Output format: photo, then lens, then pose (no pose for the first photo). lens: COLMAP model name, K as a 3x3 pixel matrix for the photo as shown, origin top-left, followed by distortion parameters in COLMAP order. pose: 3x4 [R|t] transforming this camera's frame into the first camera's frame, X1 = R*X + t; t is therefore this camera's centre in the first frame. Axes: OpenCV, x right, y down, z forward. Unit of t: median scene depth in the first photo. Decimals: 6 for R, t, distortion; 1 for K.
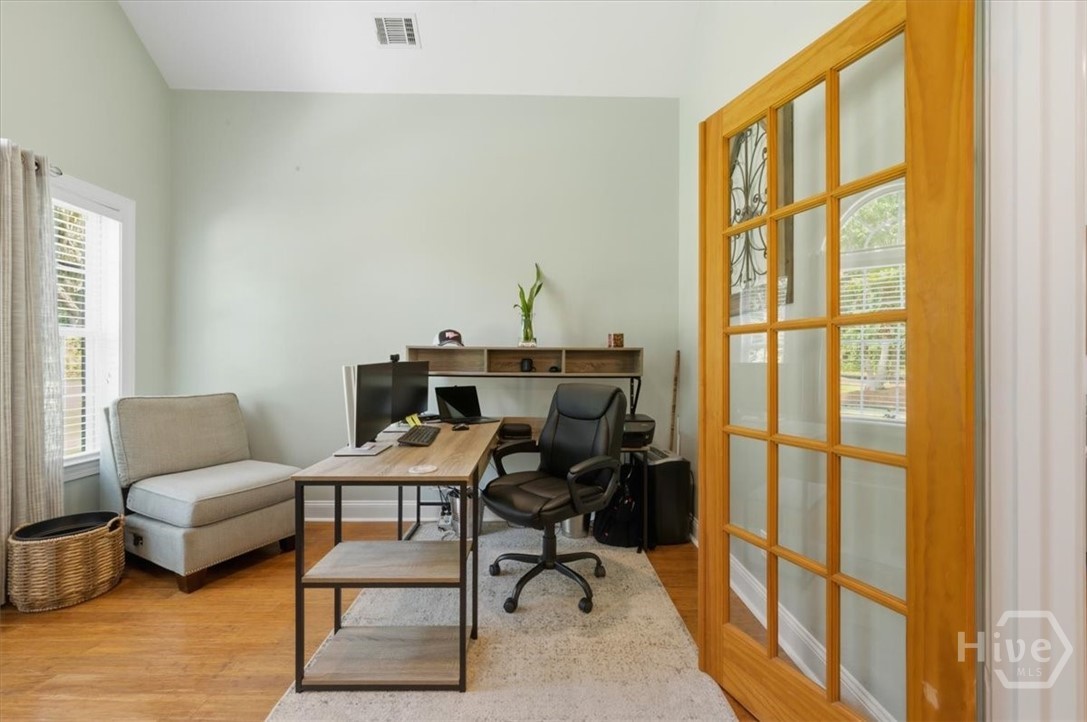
lens RADIAL K [[443.8, 0, 544.2], [0, 443.8, 358.8], [0, 0, 1]] dist [0.001197, 0.000378]
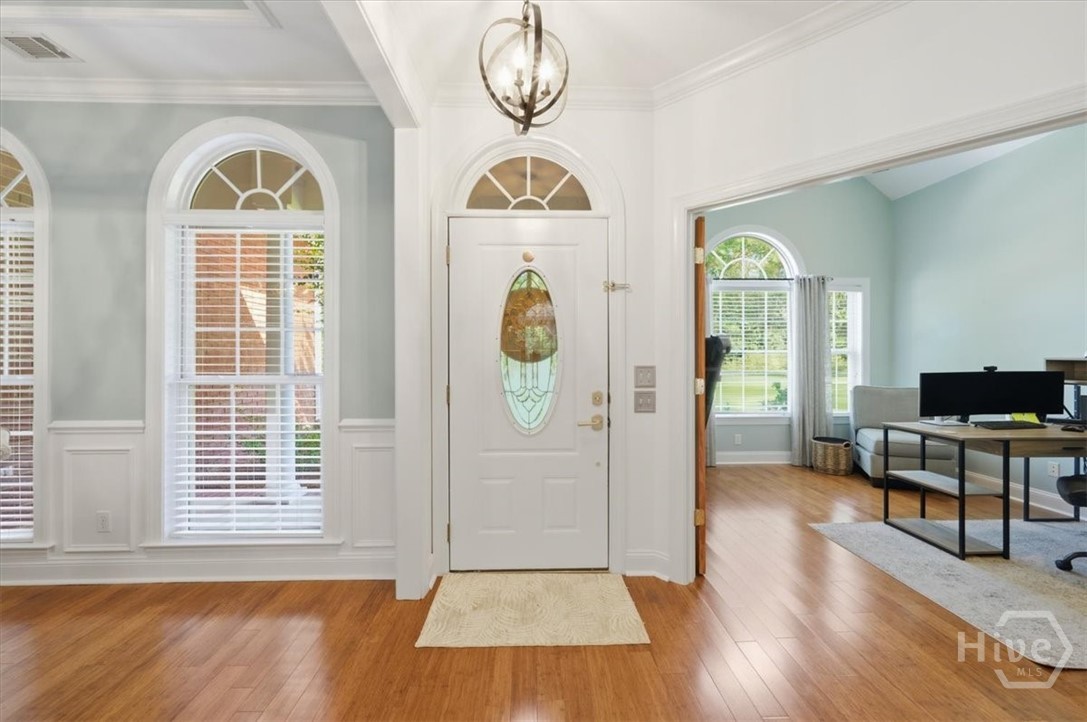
lens RADIAL K [[431.1, 0, 547.1], [0, 431.1, 363.0], [0, 0, 1]] dist [0.001516, 0.000135]
pose [[0.040513, 0.008203, -0.999145, 1.019812], [0.013414, 0.999872, 0.008753, -0.054681], [0.999089, -0.013757, 0.040398, -0.503108]]
